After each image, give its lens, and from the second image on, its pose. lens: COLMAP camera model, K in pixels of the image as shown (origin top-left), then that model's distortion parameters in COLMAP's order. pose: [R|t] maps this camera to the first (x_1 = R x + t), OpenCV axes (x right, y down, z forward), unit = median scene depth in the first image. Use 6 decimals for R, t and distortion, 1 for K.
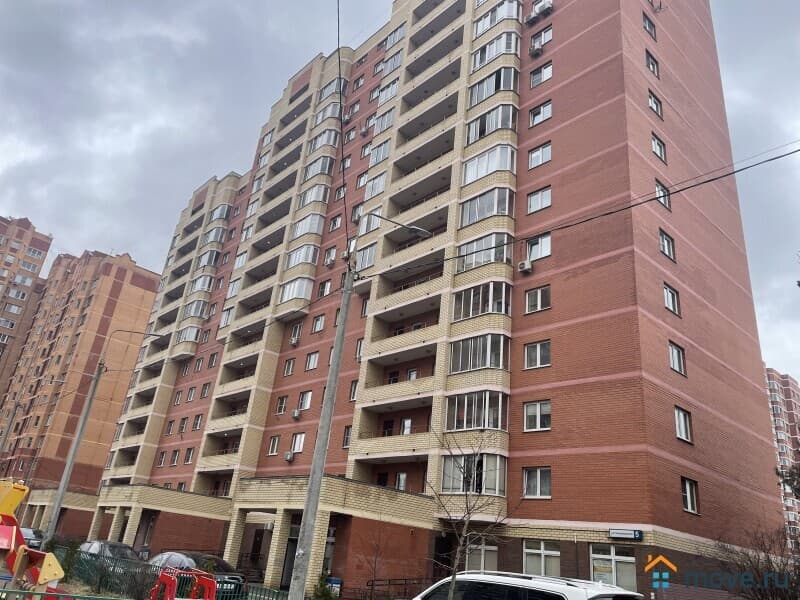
lens RADIAL K [[603.7, 0, 399.9], [0, 603.7, 298.5], [0, 0, 1]] dist [0.047797, -0.008391]
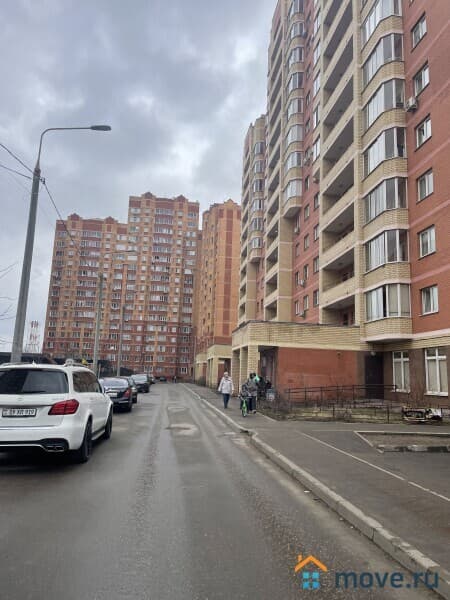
lens RADIAL K [[452.8, 0, 226.8], [0, 452.8, 300.2], [0, 0, 1]] dist [0.047797, -0.008391]
pose [[0.818141, -0.170142, -0.549269, 0.316245], [0.277009, 0.953694, 0.117191, 0.085338], [0.503896, -0.248031, 0.827387, 0.103120]]
